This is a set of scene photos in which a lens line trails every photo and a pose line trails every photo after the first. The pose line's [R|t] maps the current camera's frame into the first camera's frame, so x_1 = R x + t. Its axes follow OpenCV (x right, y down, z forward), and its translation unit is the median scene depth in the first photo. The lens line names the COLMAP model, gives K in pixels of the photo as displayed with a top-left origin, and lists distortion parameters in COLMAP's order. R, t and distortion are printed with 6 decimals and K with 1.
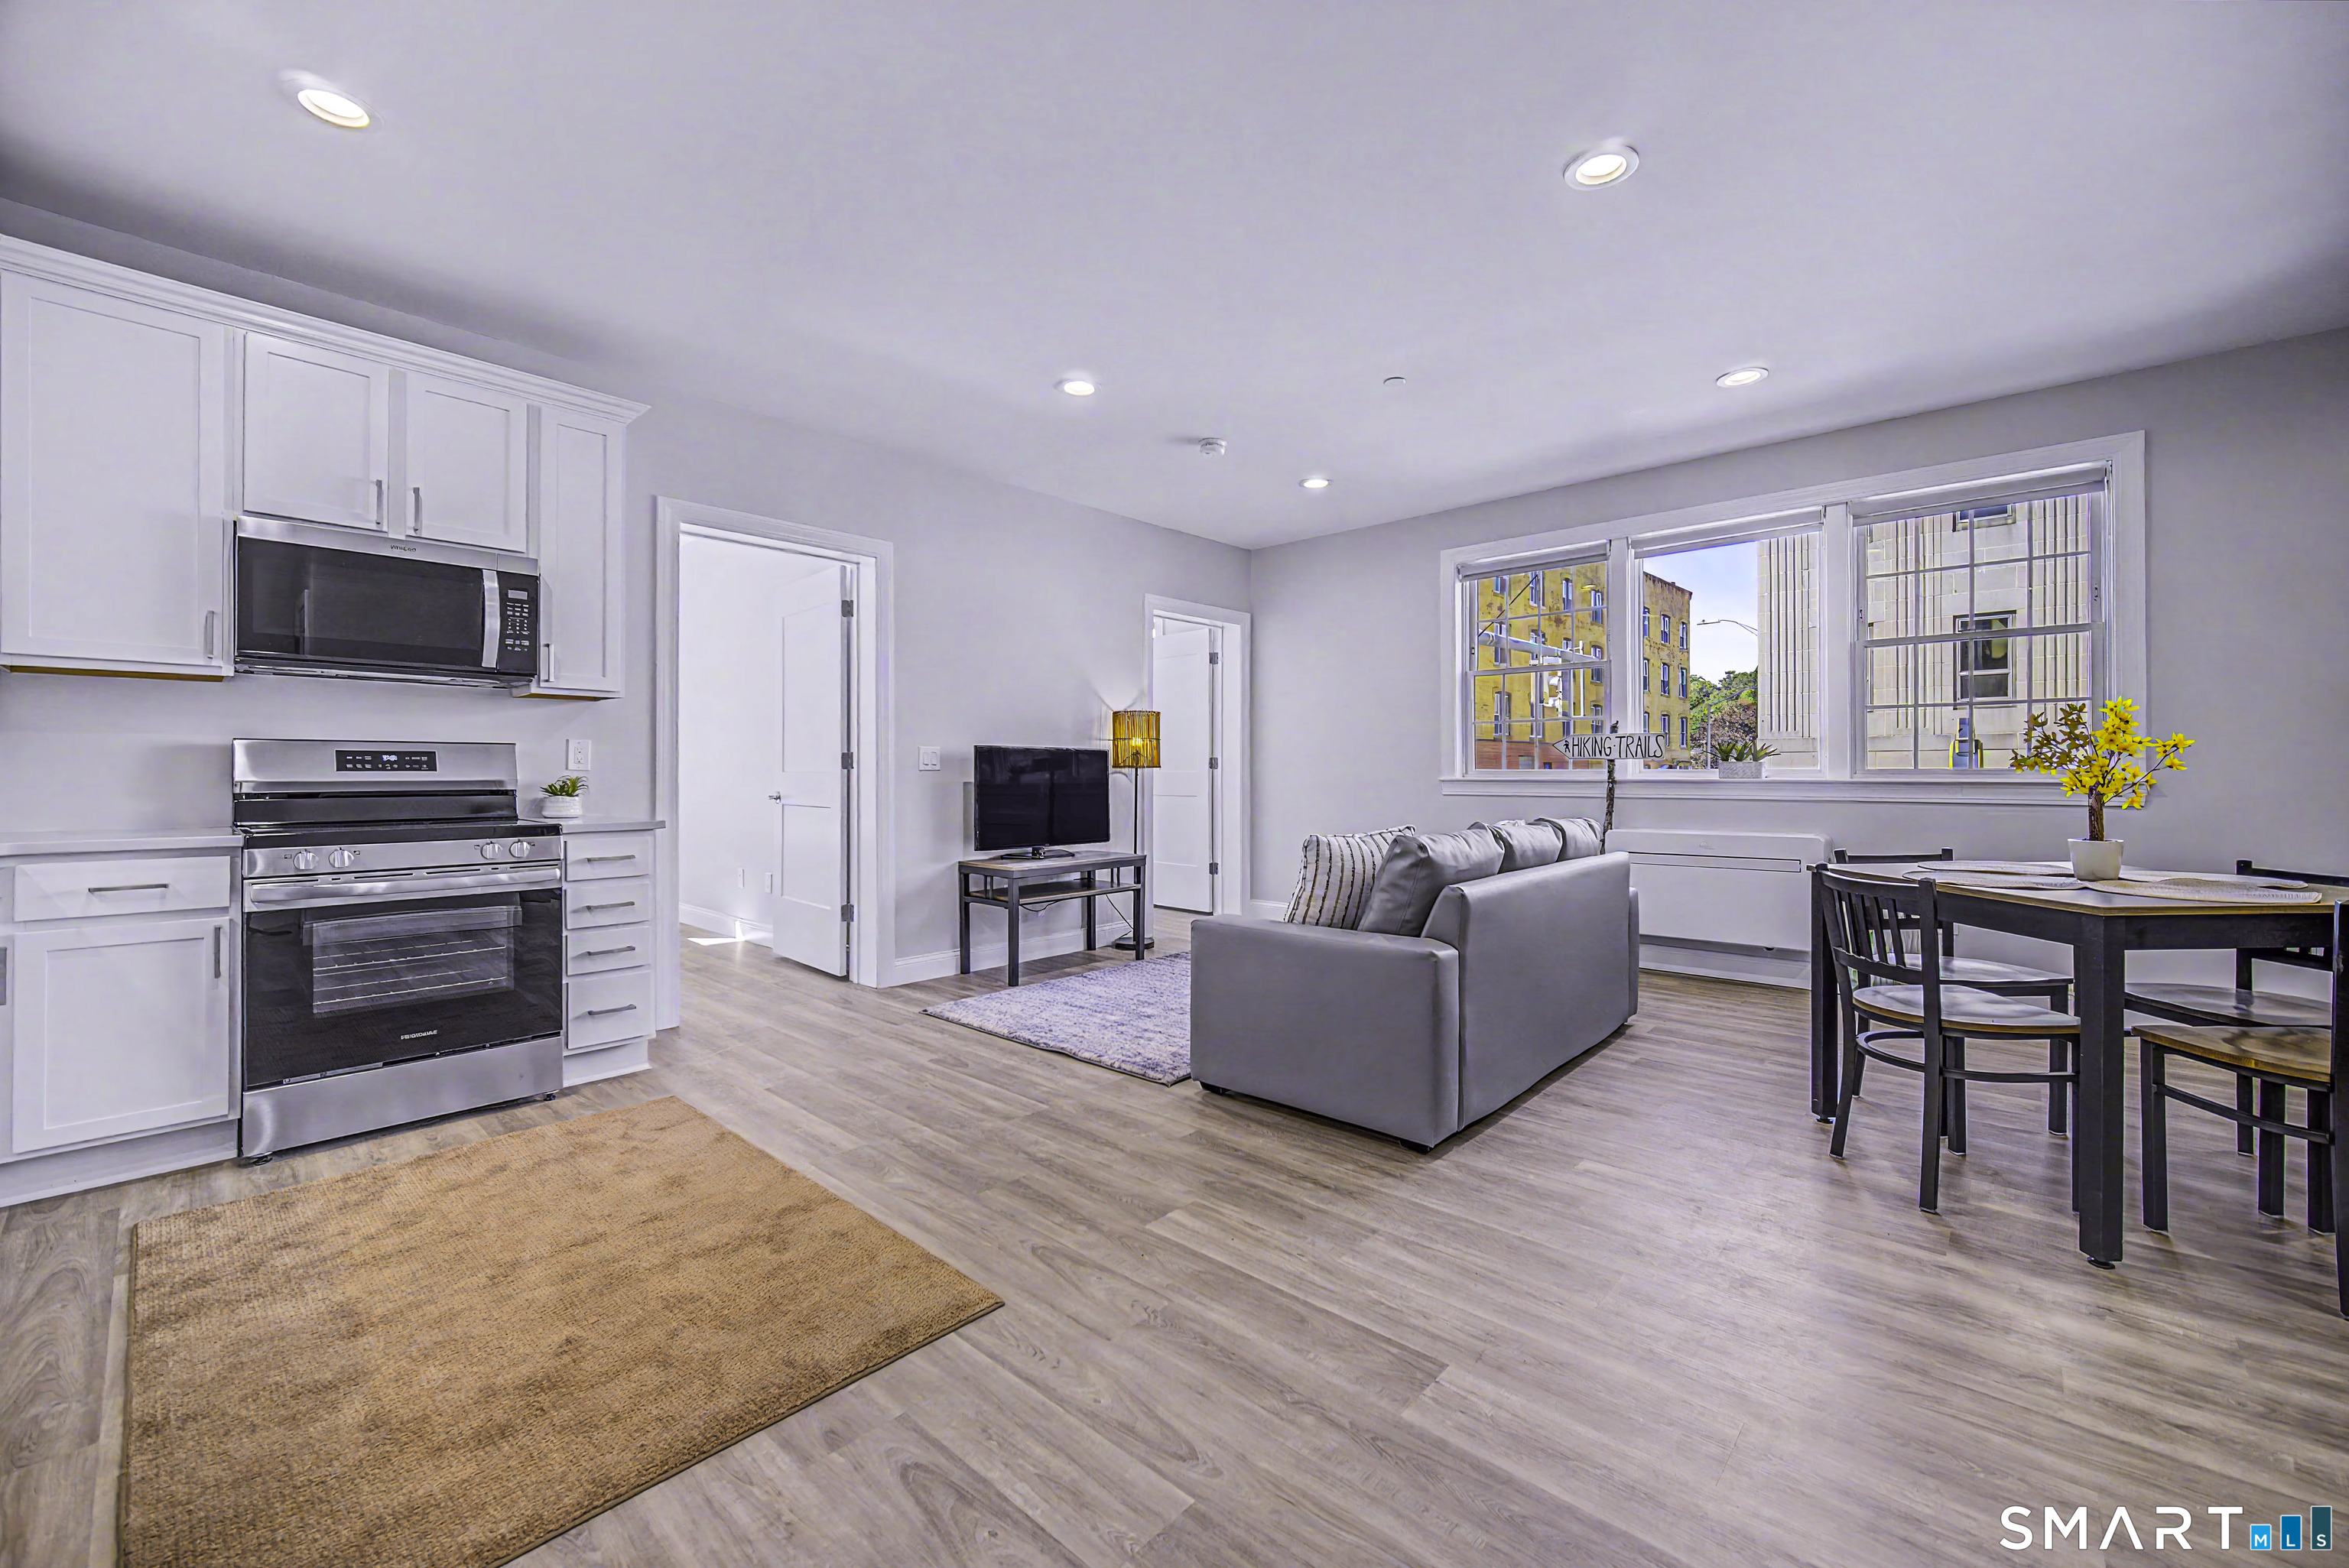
lens RADIAL K [[937.3, 0, 1174.9], [0, 937.3, 776.5], [0, 0, 1]] dist [-0.006023, -0.000018]
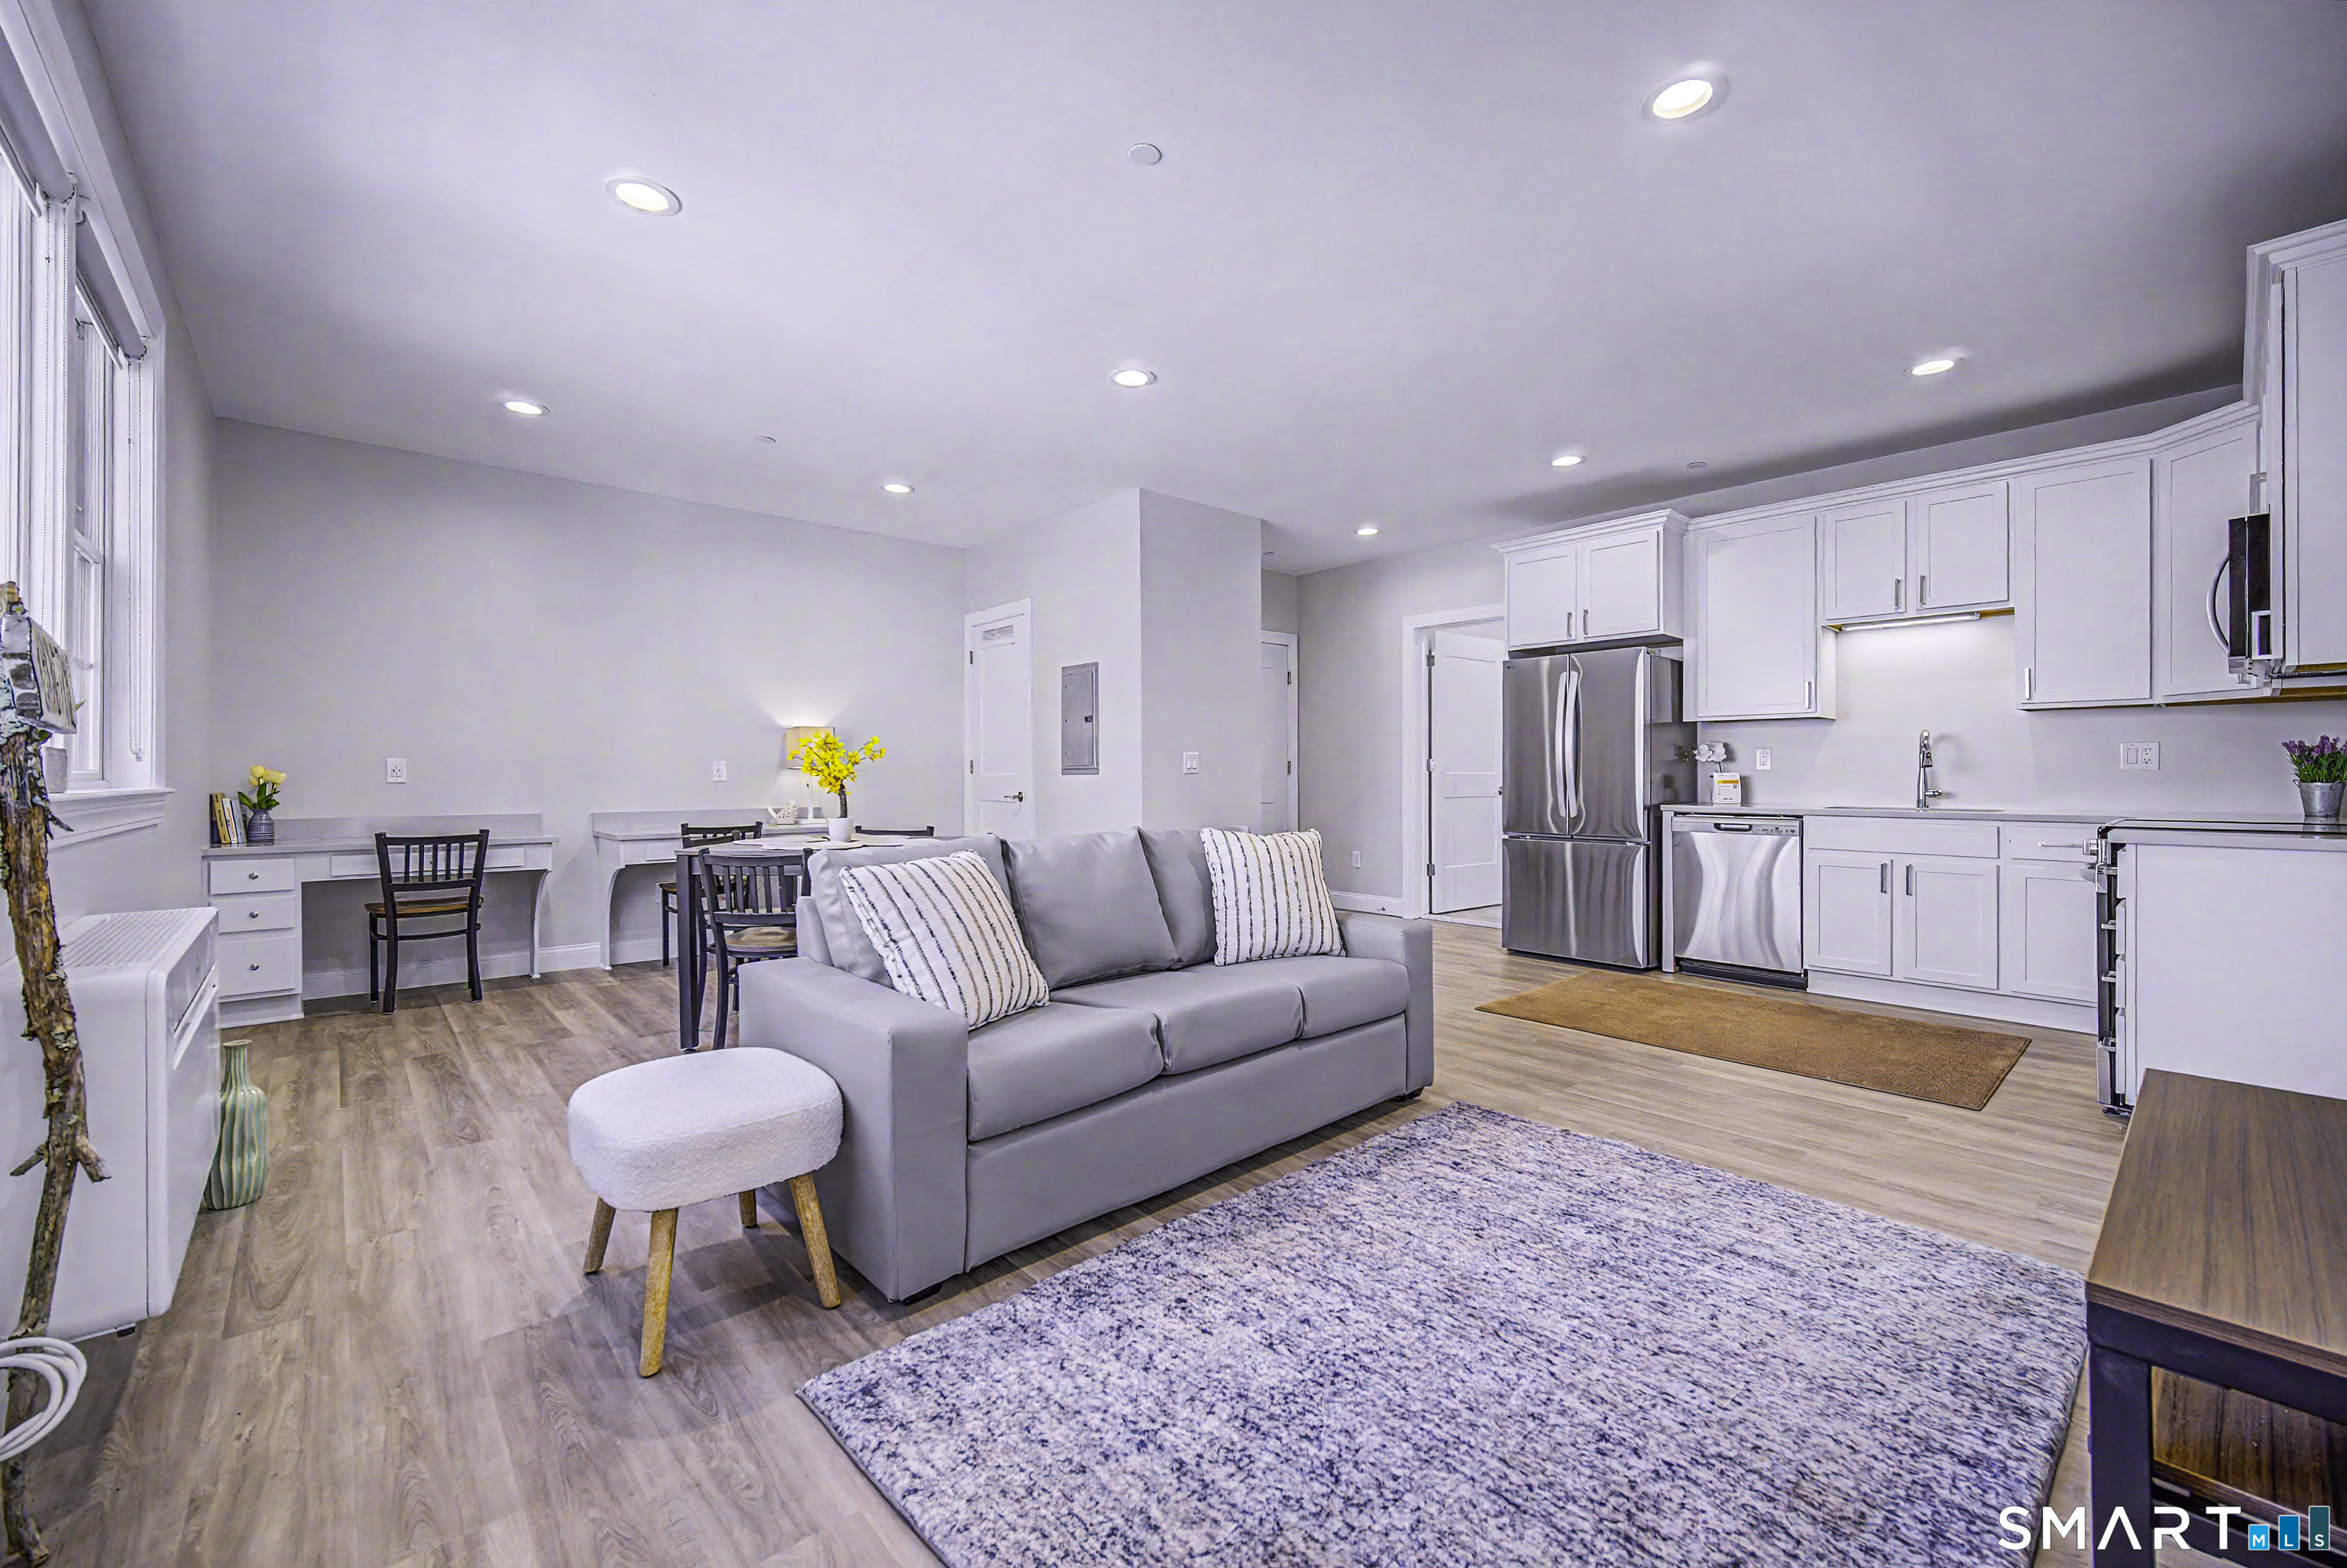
lens RADIAL K [[936.4, 0, 1172.9], [0, 936.4, 773.5], [0, 0, 1]] dist [-0.006023, -0.000018]
pose [[-0.994738, -0.000985, 0.102443, 0.160424], [-0.000332, 0.999980, 0.006390, -0.010418], [-0.102447, 0.006322, -0.994718, 1.689371]]
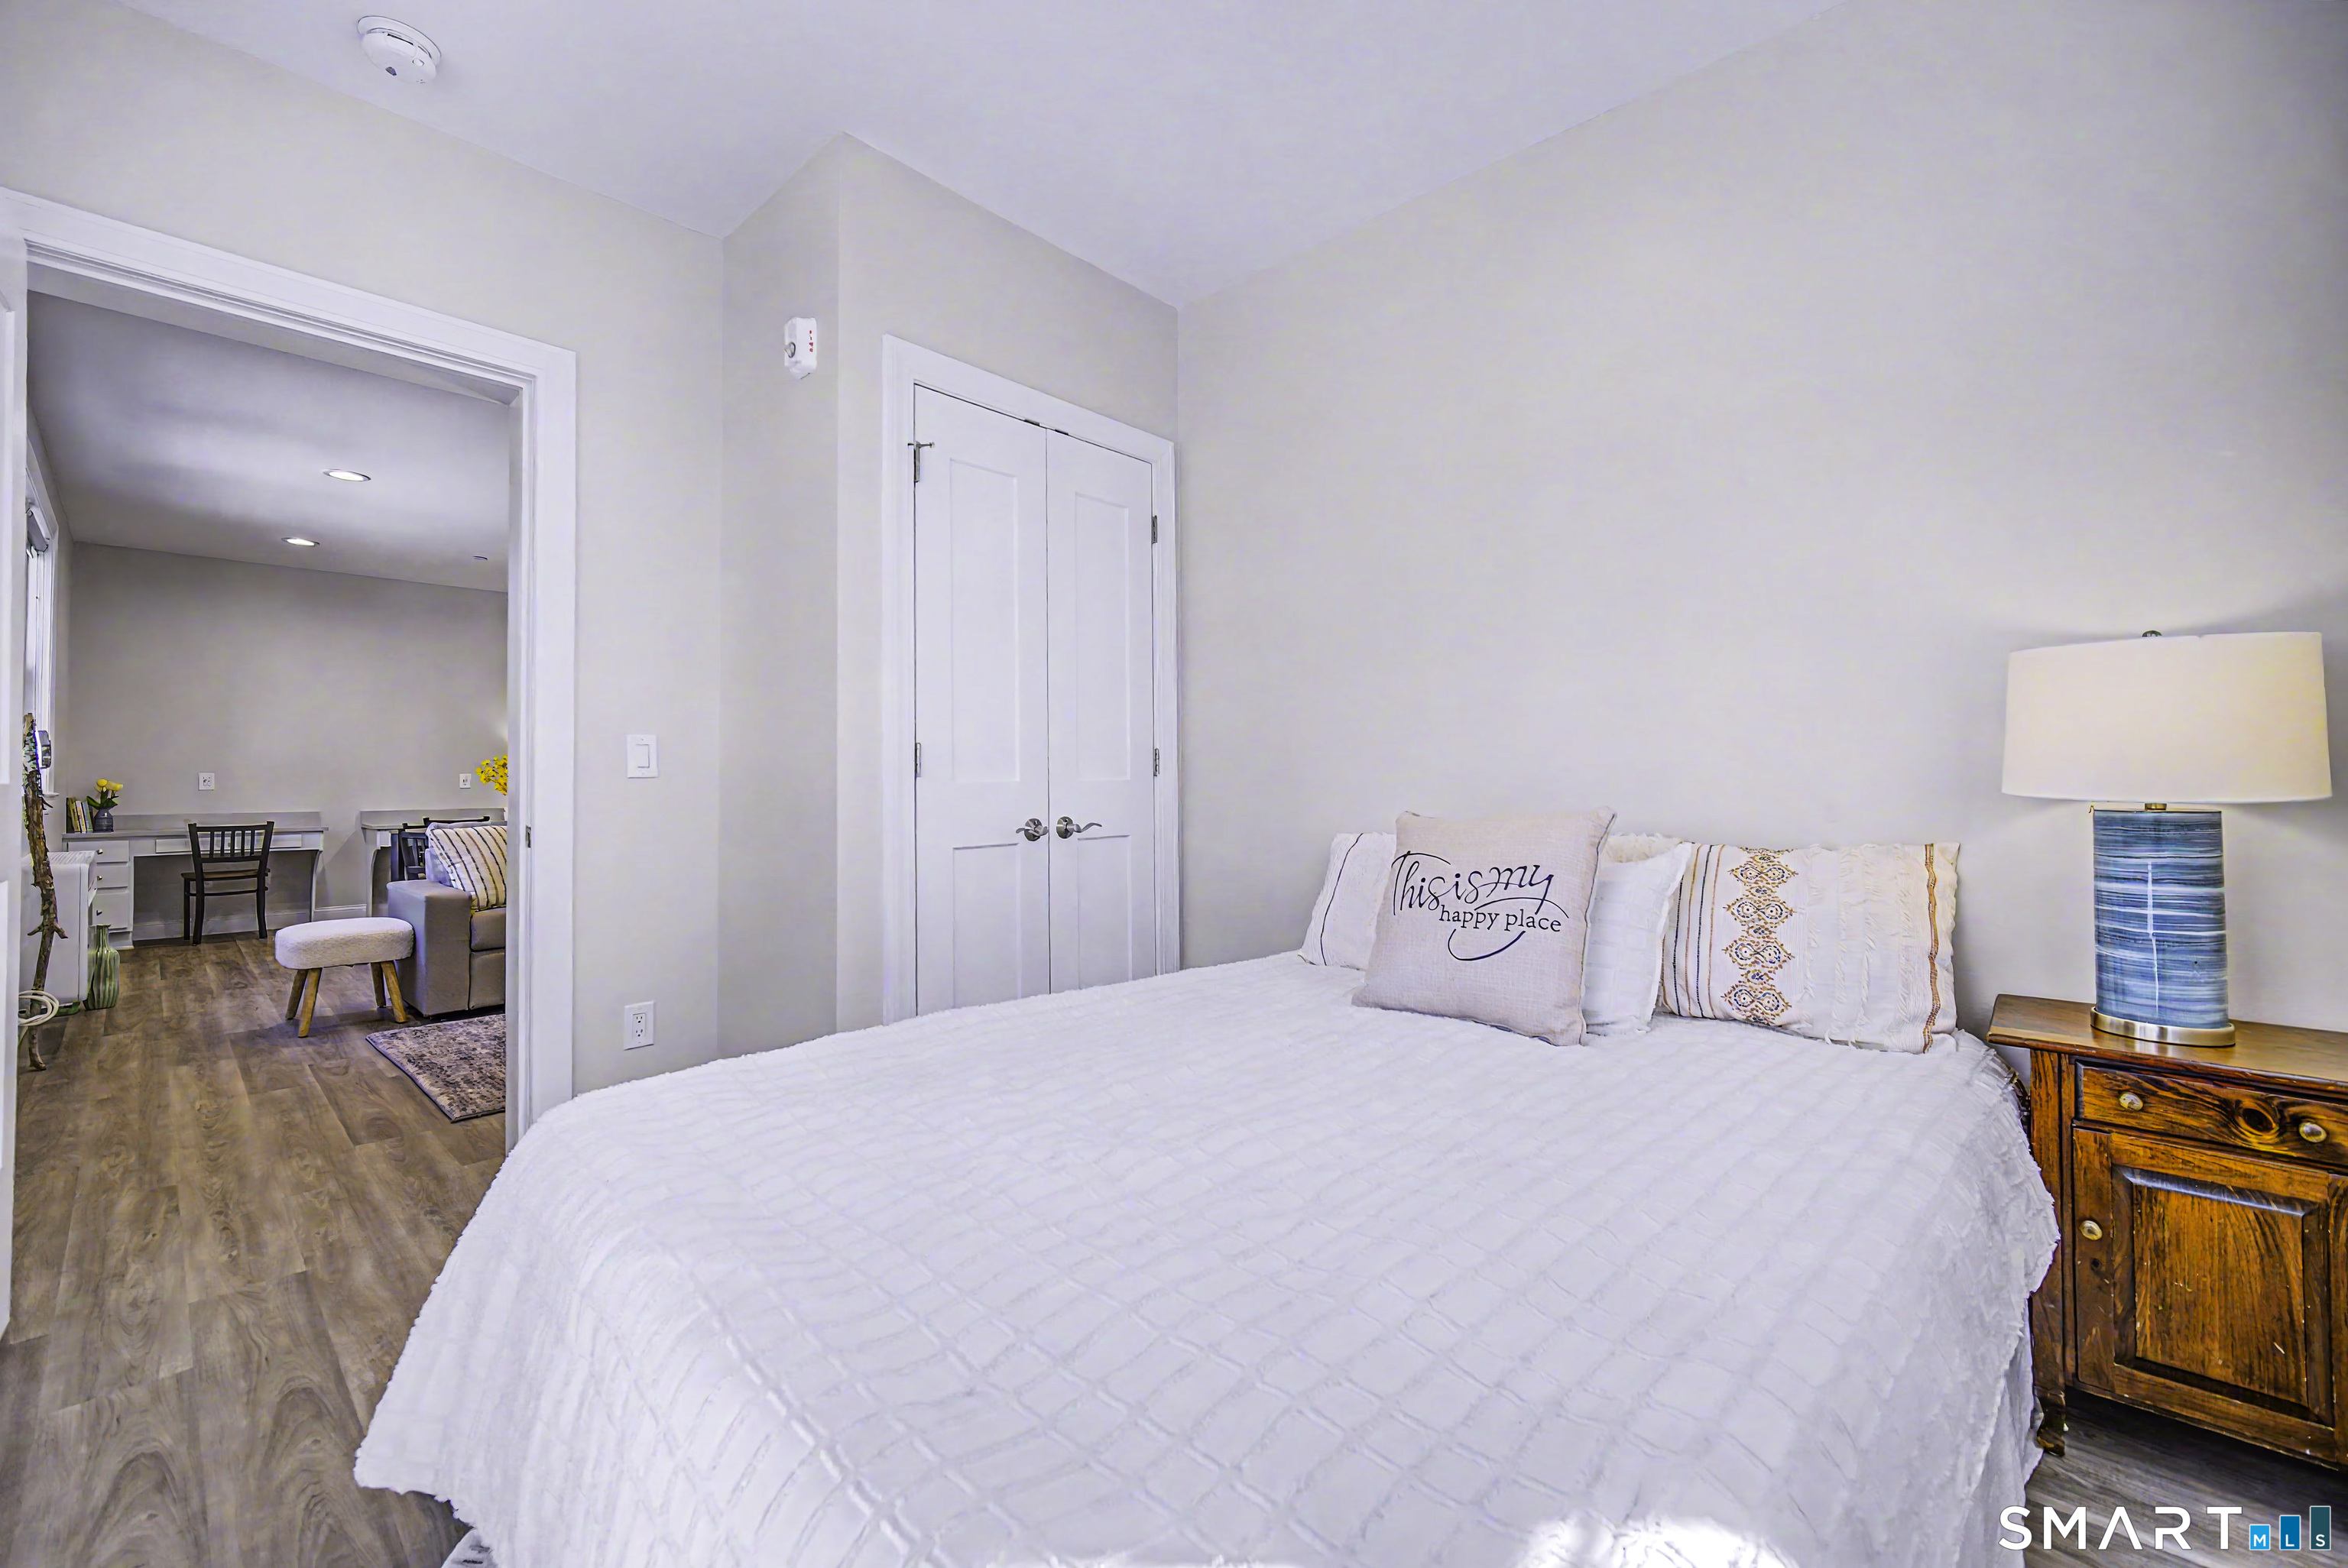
lens RADIAL K [[936.8, 0, 1173.6], [0, 936.8, 760.8], [0, 0, 1]] dist [-0.006023, -0.000018]
pose [[-0.999990, 0.001914, 0.004117, -0.753596], [0.001860, 0.999912, -0.013129, -0.021641], [-0.004141, -0.013122, -0.999905, 2.527895]]
